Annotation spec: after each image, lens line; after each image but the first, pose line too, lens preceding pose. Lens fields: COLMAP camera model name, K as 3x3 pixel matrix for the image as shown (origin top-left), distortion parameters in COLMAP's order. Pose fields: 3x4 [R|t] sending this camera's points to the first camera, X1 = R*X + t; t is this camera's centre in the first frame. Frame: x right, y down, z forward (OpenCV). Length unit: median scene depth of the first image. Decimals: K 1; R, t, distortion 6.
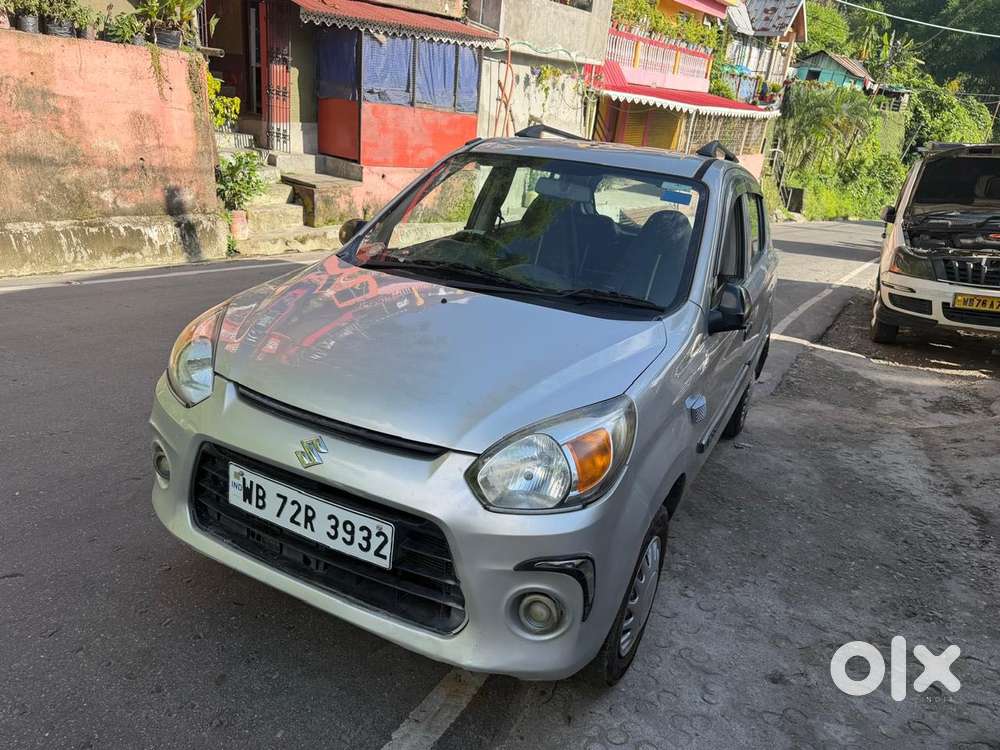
lens RADIAL K [[719.2, 0, 487.6], [0, 719.2, 402.7], [0, 0, 1]] dist [0.026051, -0.032449]
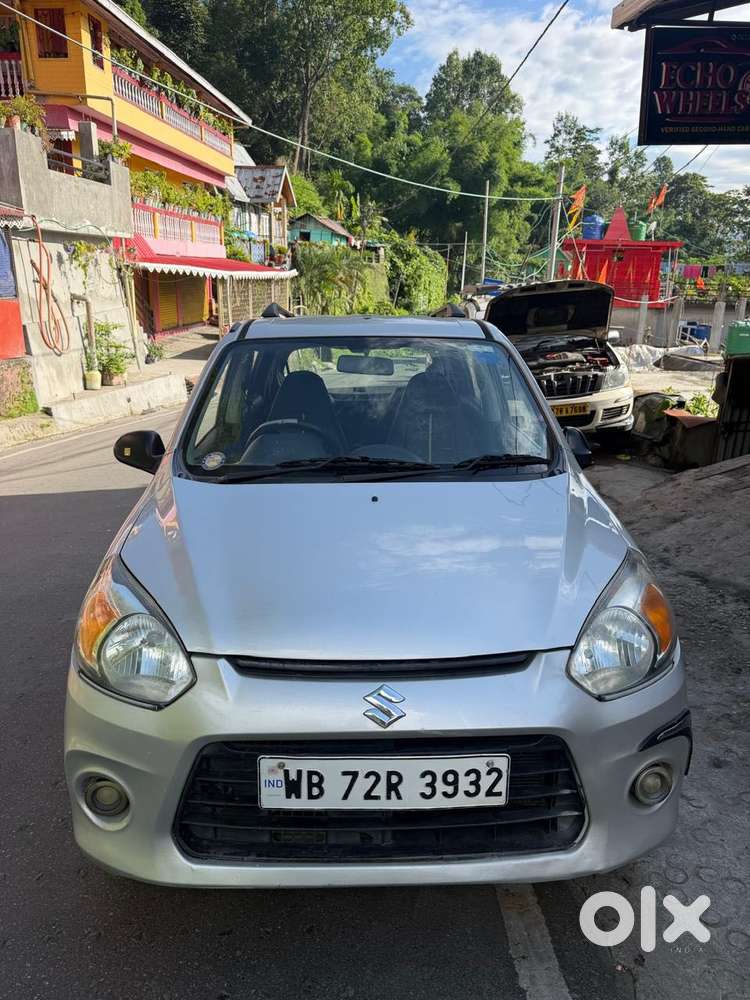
lens RADIAL K [[719.2, 0, 383.8], [0, 719.2, 524.3], [0, 0, 1]] dist [0.026051, -0.032449]
pose [[0.867775, -0.232169, 0.439392, -0.138503], [0.255322, 0.966834, 0.006615, -0.034761], [-0.426354, 0.106446, 0.898271, 0.057258]]
